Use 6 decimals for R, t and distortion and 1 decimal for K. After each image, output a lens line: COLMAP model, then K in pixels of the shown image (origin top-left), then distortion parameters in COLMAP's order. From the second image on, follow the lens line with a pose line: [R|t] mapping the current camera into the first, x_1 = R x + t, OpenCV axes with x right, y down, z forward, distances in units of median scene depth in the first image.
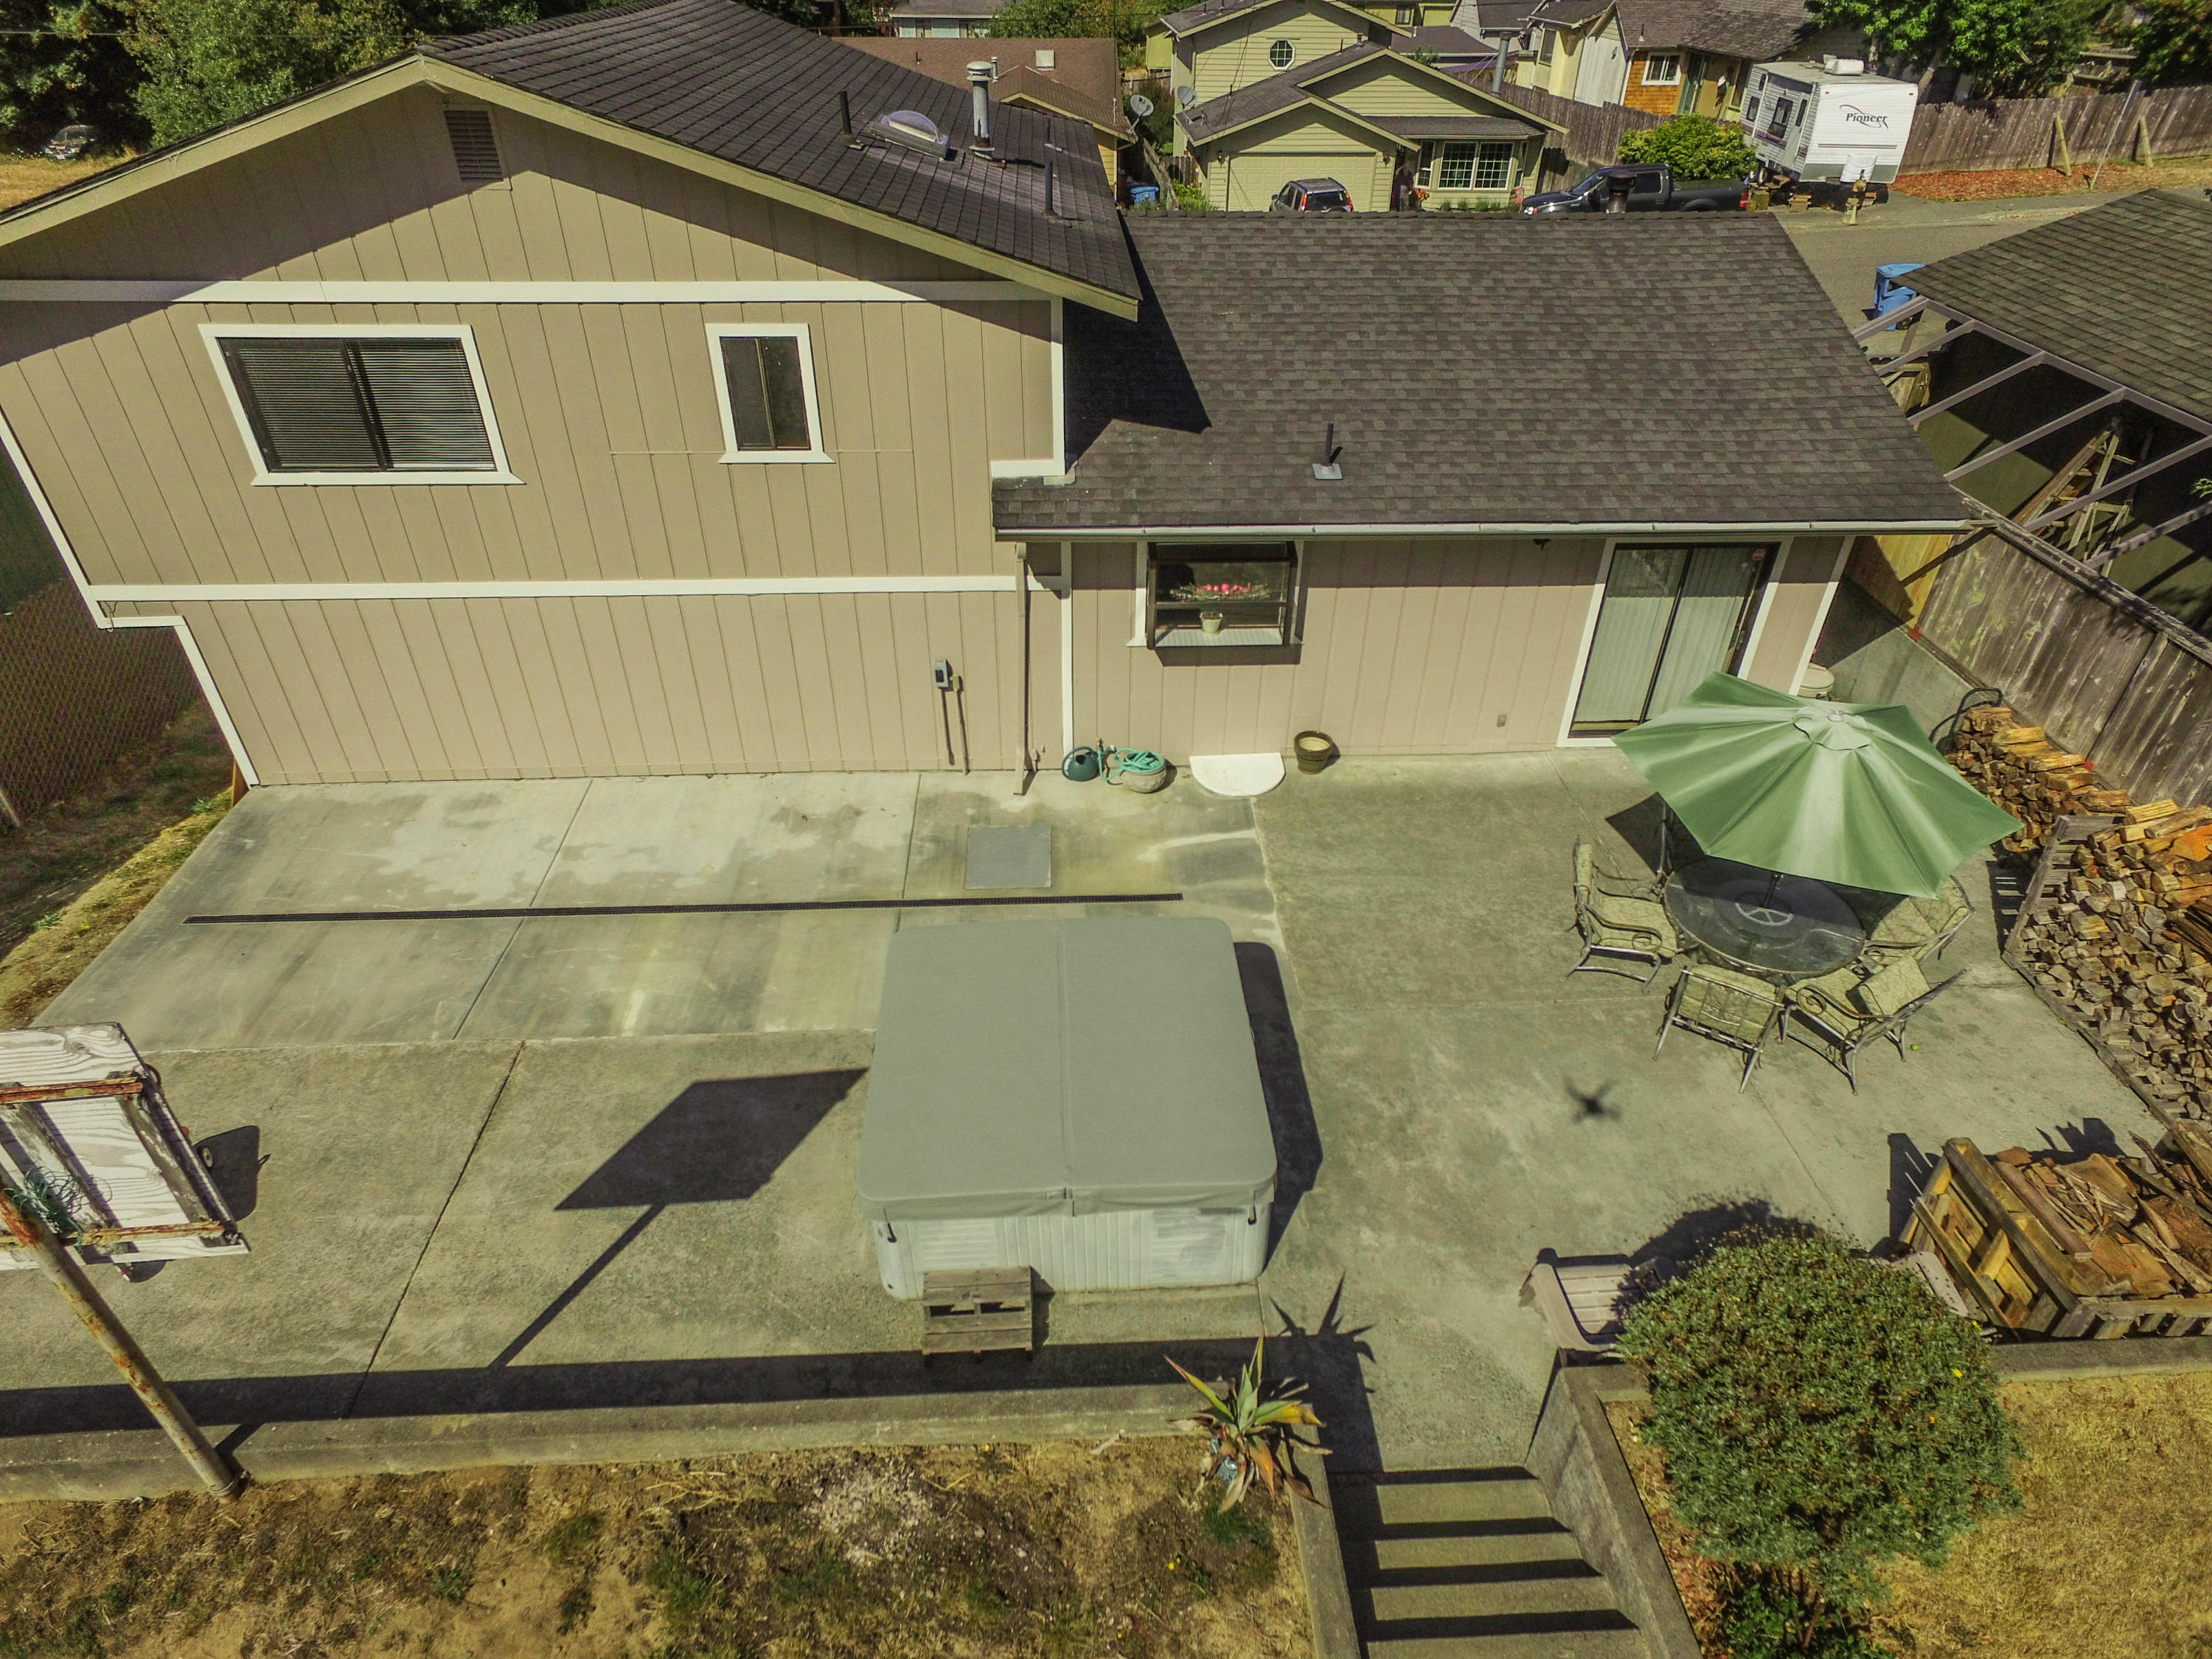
lens RADIAL K [[1284.2, 0, 1114.2], [0, 1284.2, 840.2], [0, 0, 1]] dist [-0.013750, 0.017628]
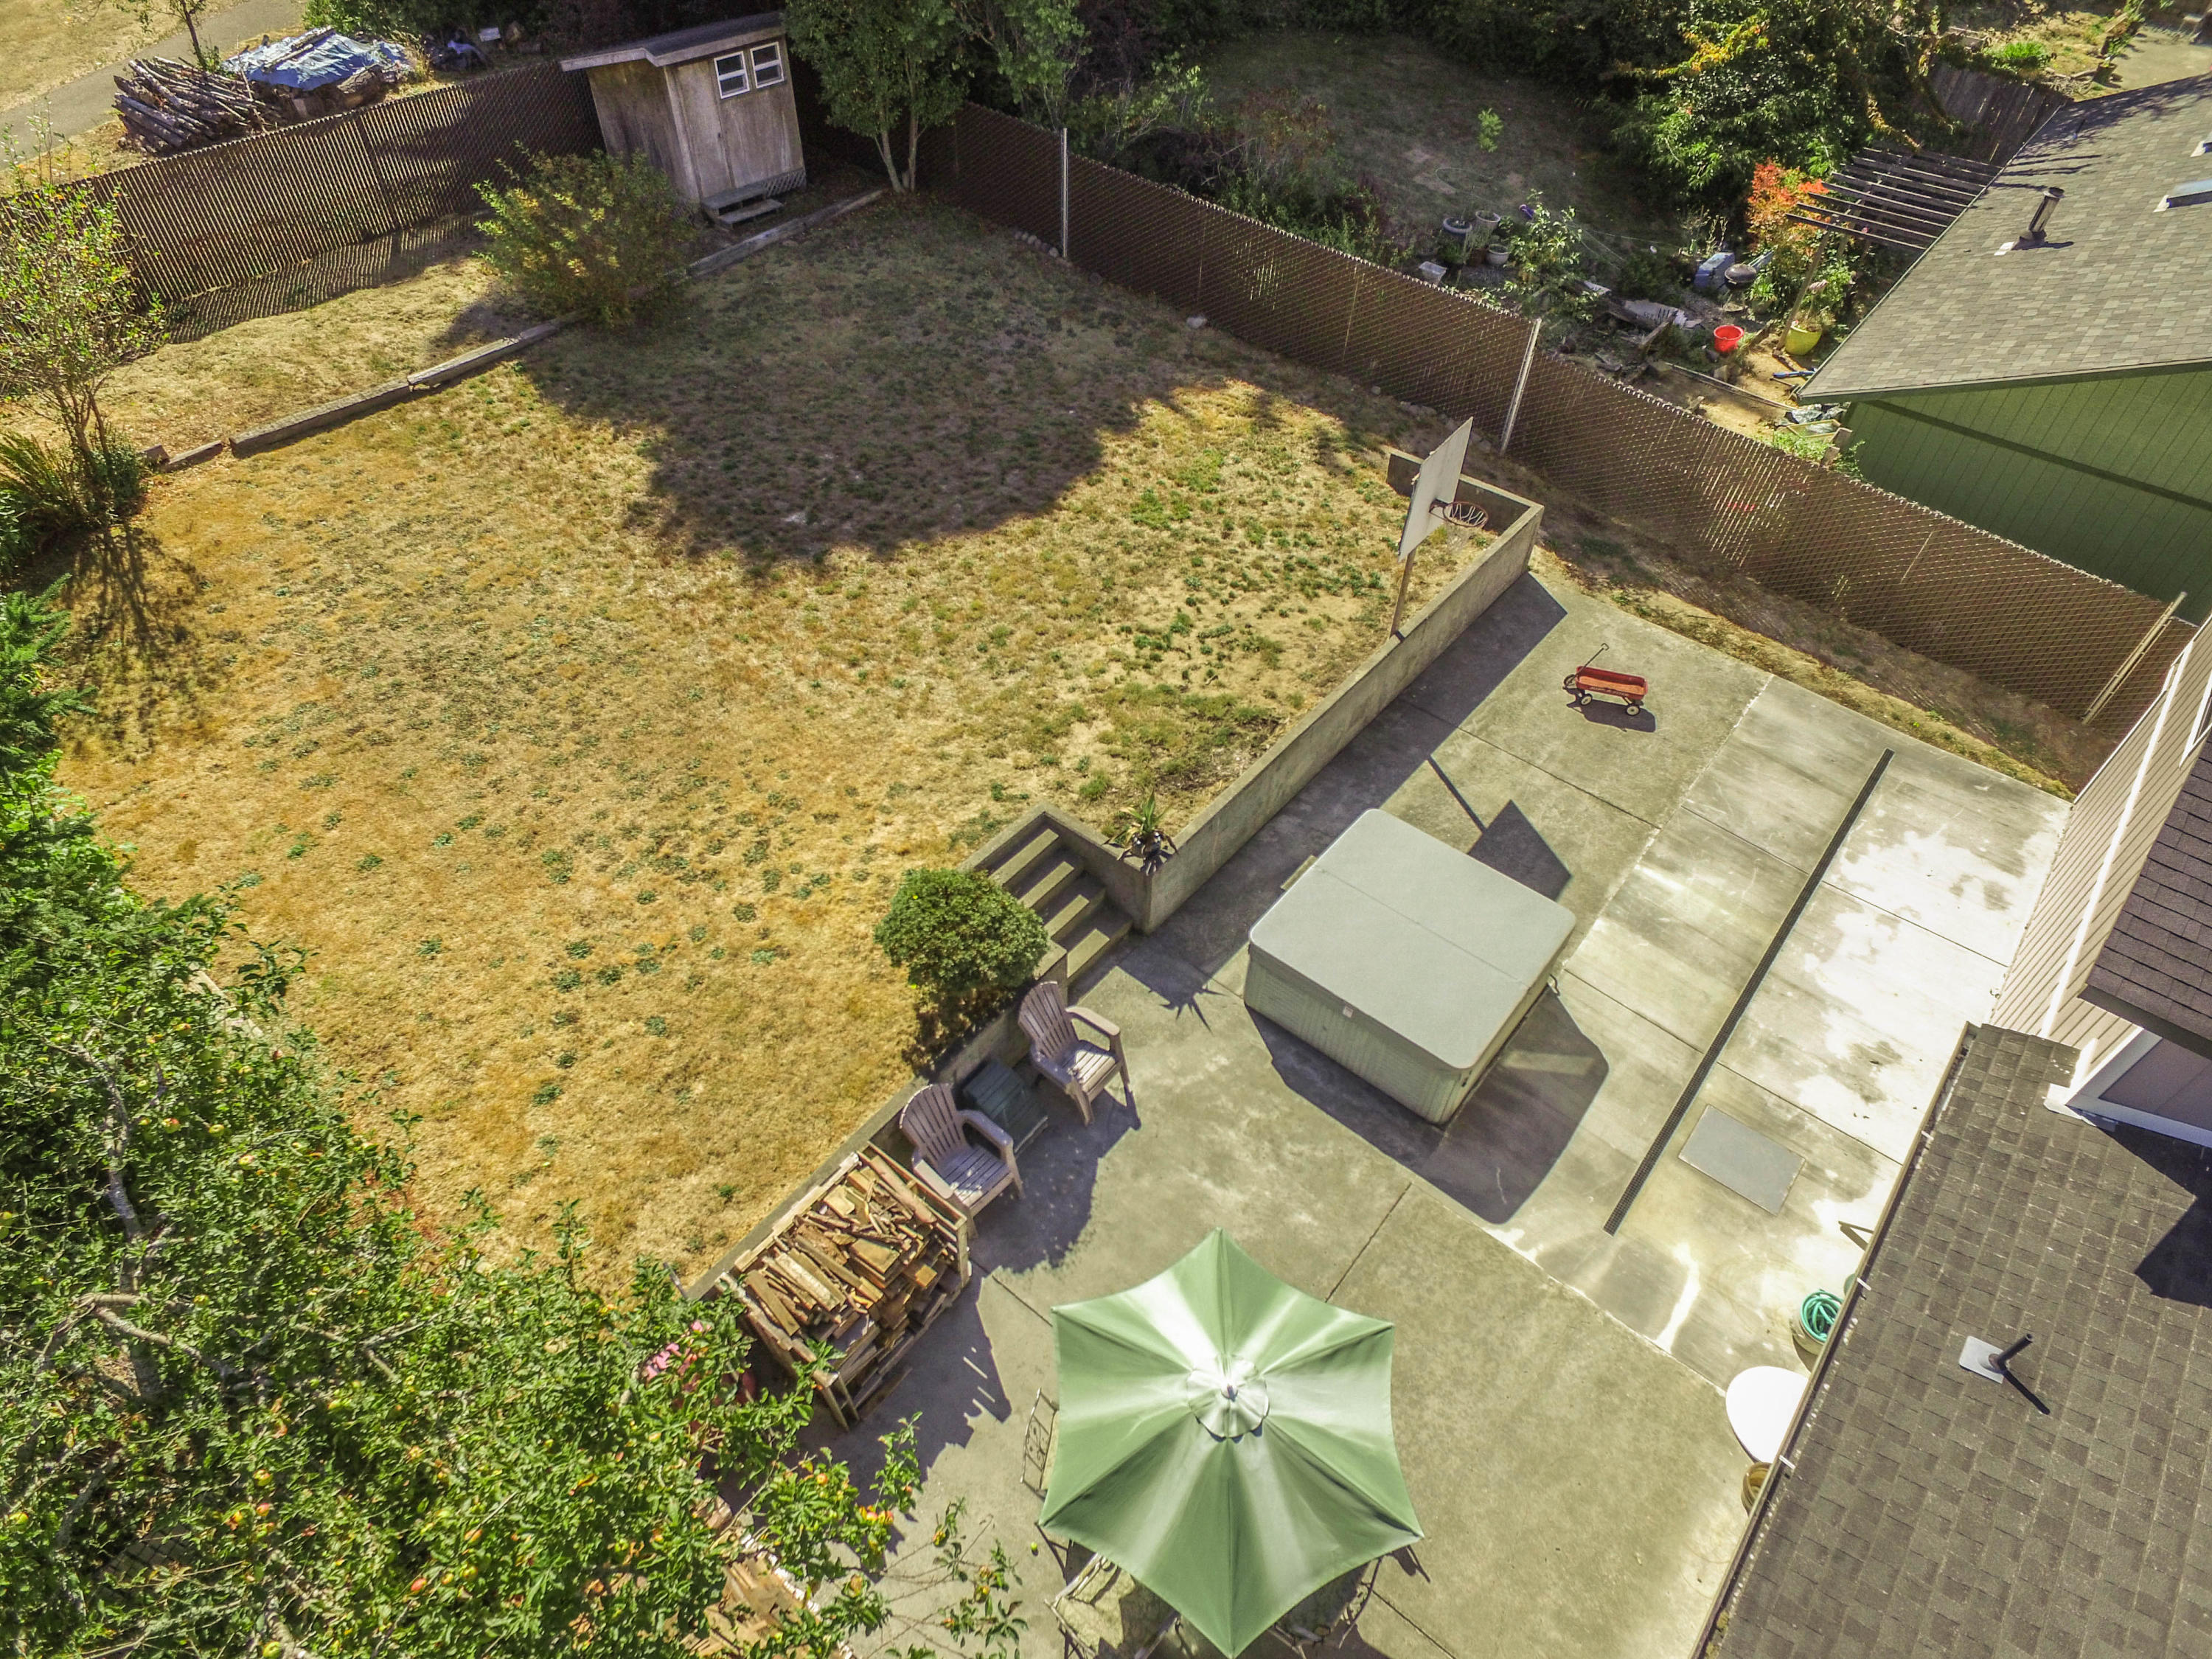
lens RADIAL K [[1284.2, 0, 1114.2], [0, 1284.2, 840.2], [0, 0, 1]] dist [-0.013750, 0.017628]
pose [[-0.668965, 0.523340, -0.527827, 0.654862], [-0.456321, 0.271387, 0.847420, -0.687997], [0.586734, 0.807753, 0.057263, 0.423302]]
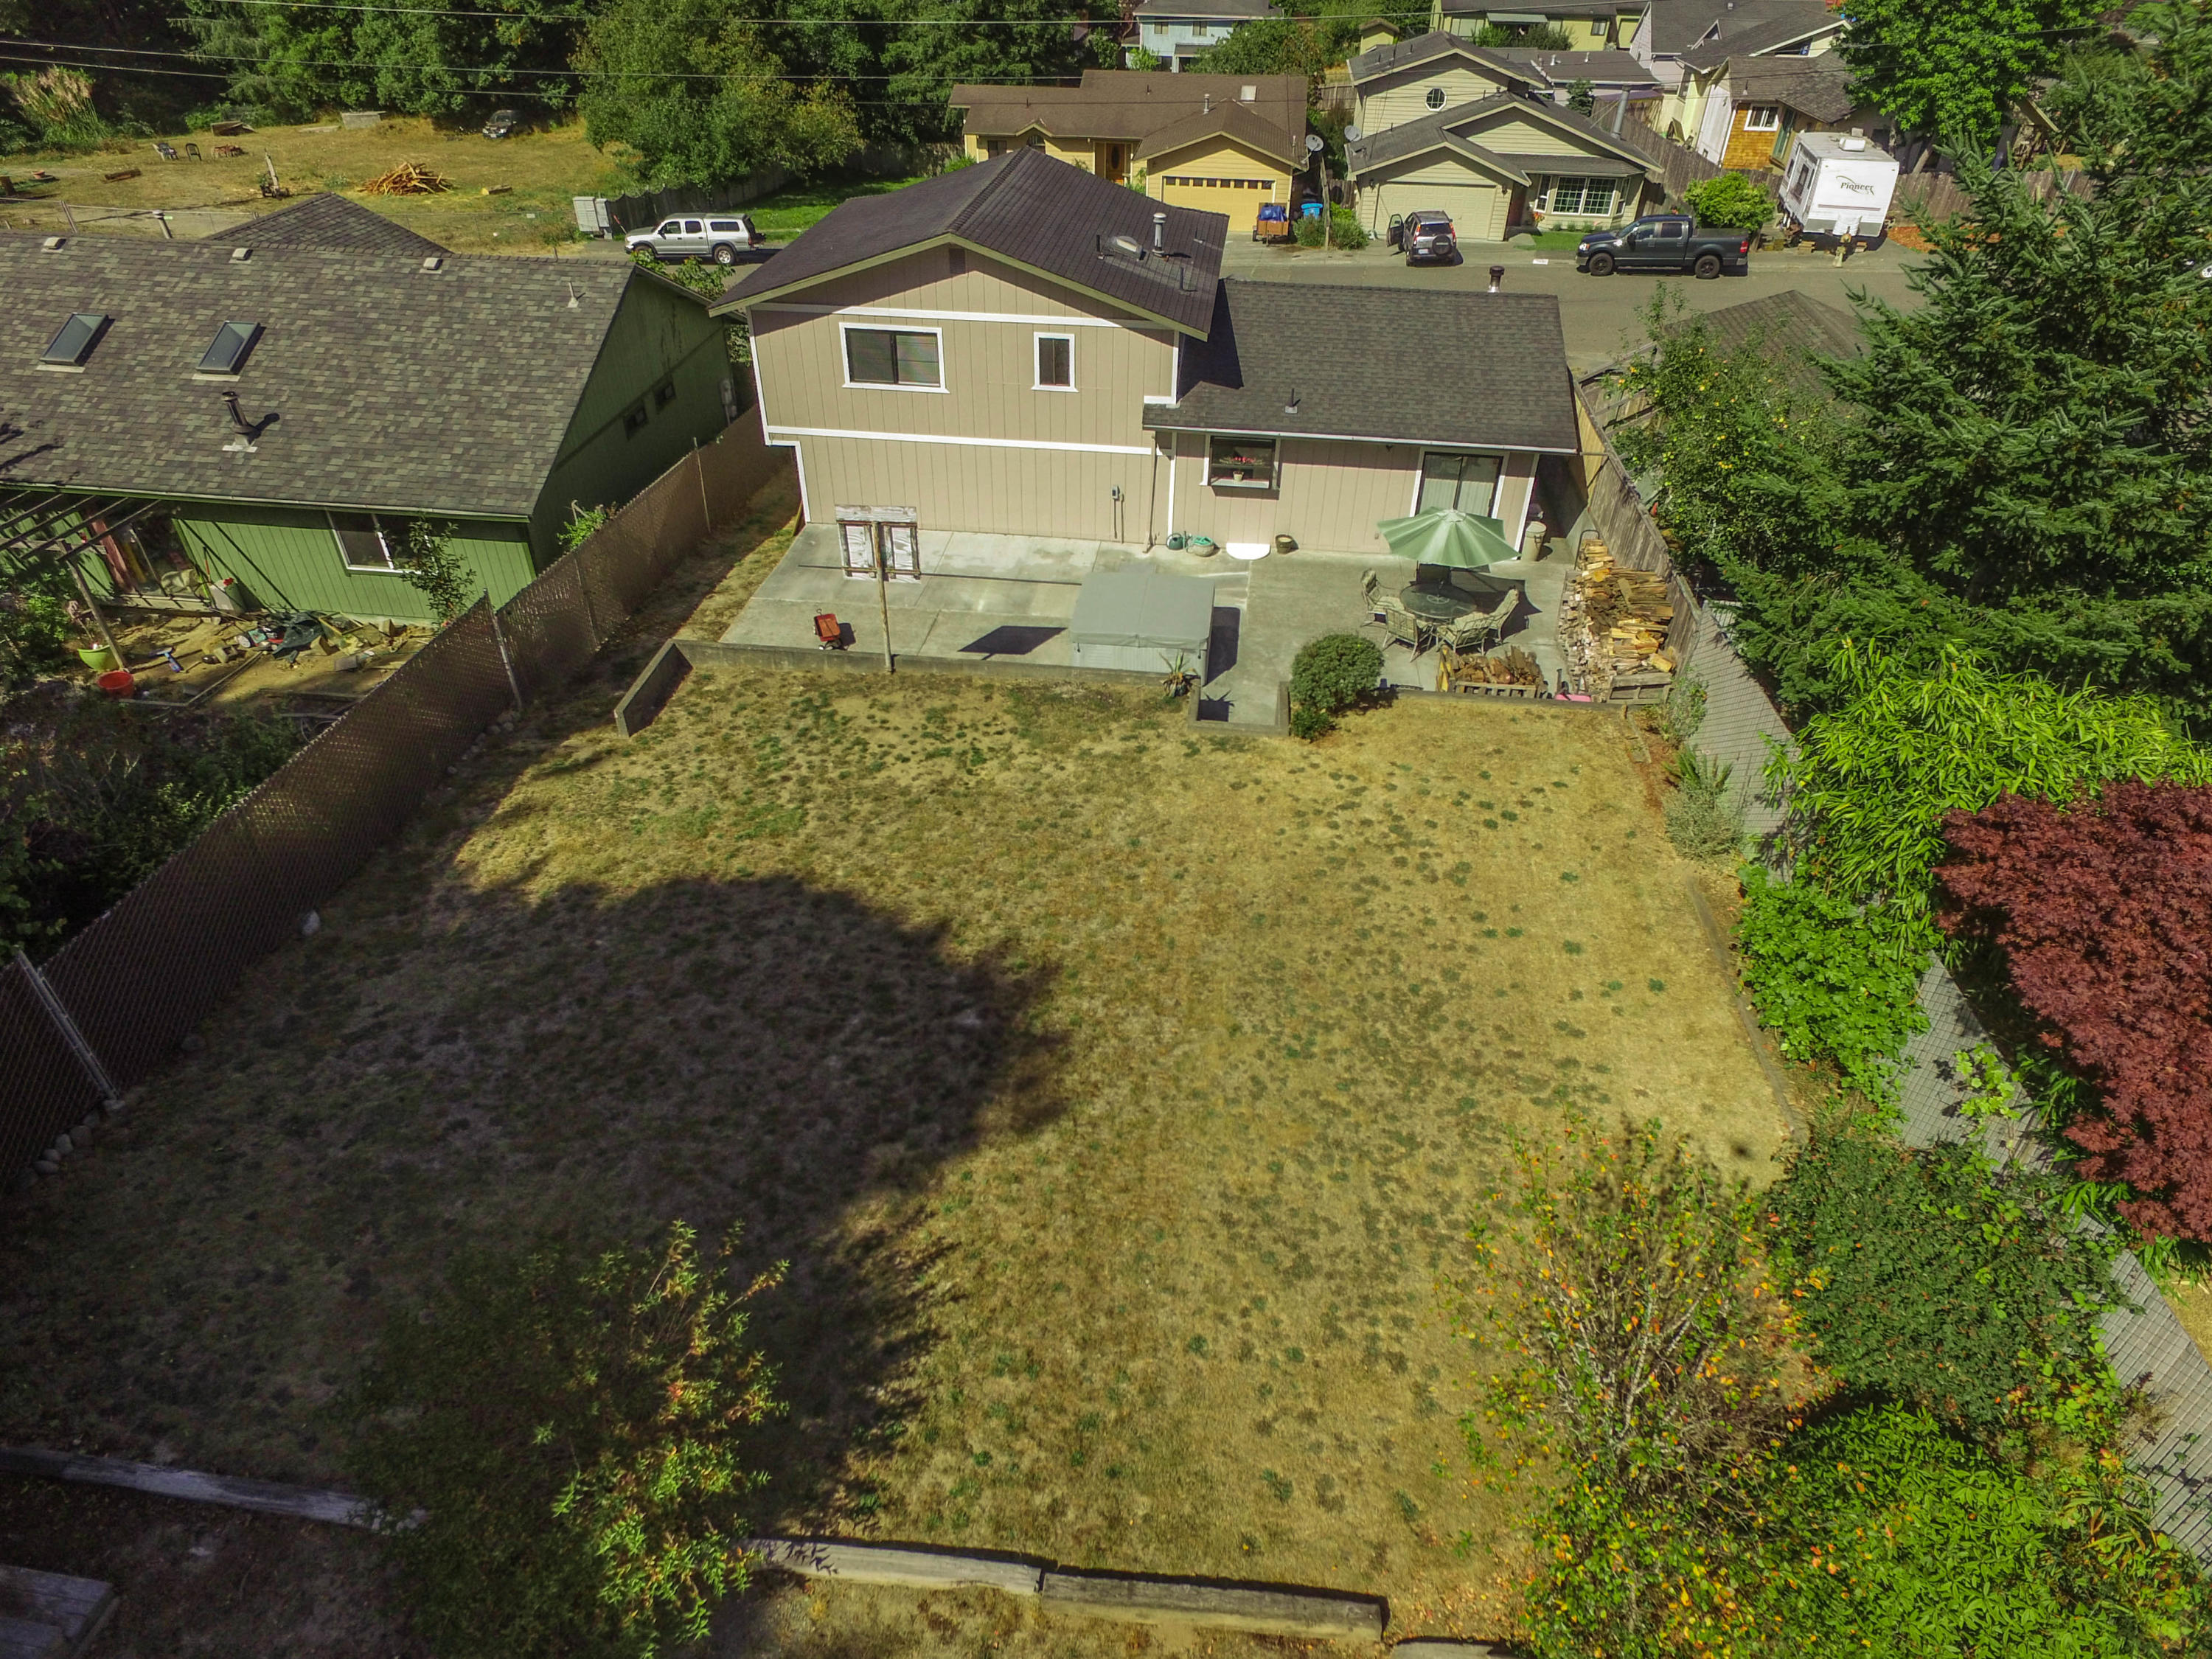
lens RADIAL K [[1305.9, 0, 1113.7], [0, 1305.9, 839.3], [0, 0, 1]] dist [-0.013603, 0.017879]
pose [[0.986914, 0.102577, -0.124415, 0.206710], [-0.099764, 0.994599, 0.028654, 0.405459], [0.126682, -0.015867, 0.991816, -1.254104]]
